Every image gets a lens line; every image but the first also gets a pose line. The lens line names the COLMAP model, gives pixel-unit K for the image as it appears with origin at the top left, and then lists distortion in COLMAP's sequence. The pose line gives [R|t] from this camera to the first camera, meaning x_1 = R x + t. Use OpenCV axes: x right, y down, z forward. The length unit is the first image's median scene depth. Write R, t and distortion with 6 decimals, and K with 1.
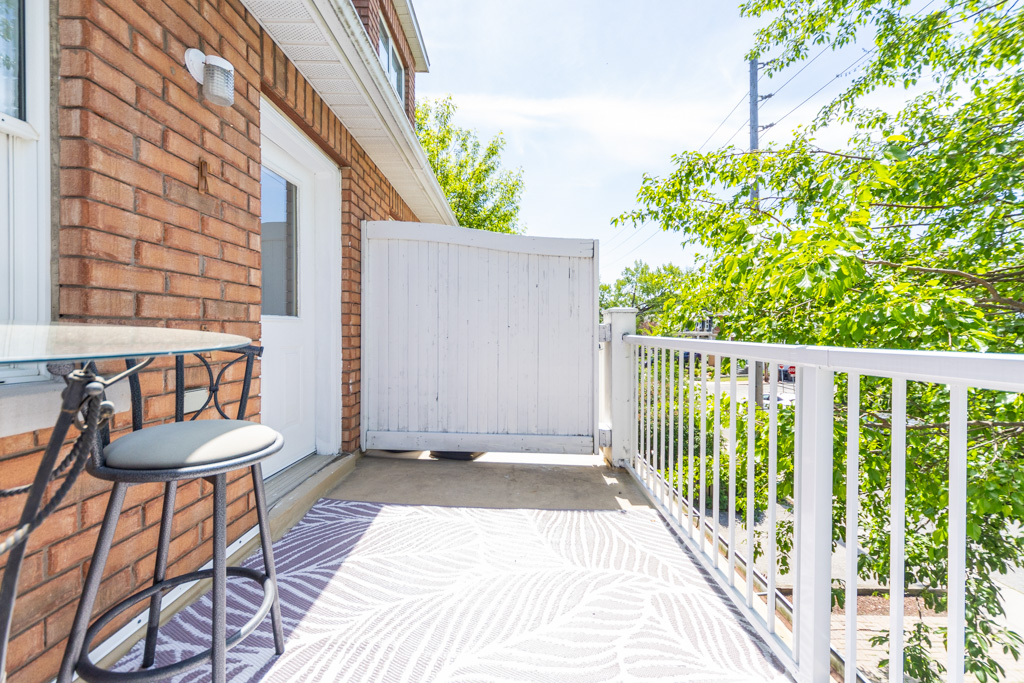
lens RADIAL K [[354.2, 0, 510.3], [0, 354.2, 335.6], [0, 0, 1]] dist [-0.001271, -0.000104]
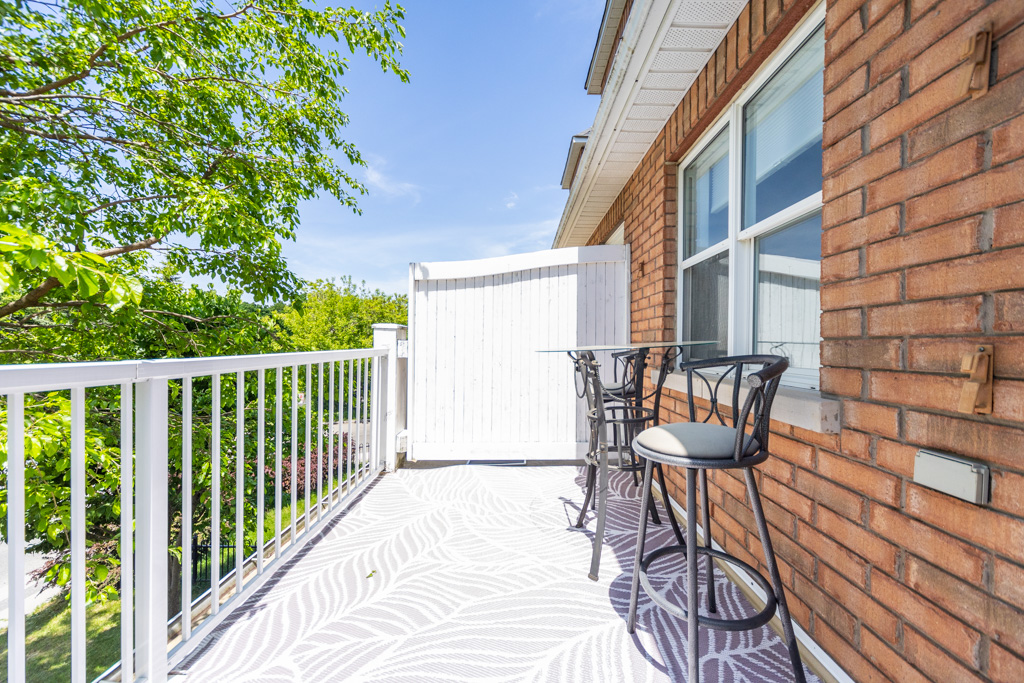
lens RADIAL K [[354.2, 0, 517.6], [0, 354.2, 343.9], [0, 0, 1]] dist [-0.001271, -0.000104]
pose [[-0.999887, -0.008703, -0.012228, -0.200264], [-0.008790, 0.999936, 0.007052, -0.031682], [0.012166, 0.007159, -0.999900, 1.767214]]
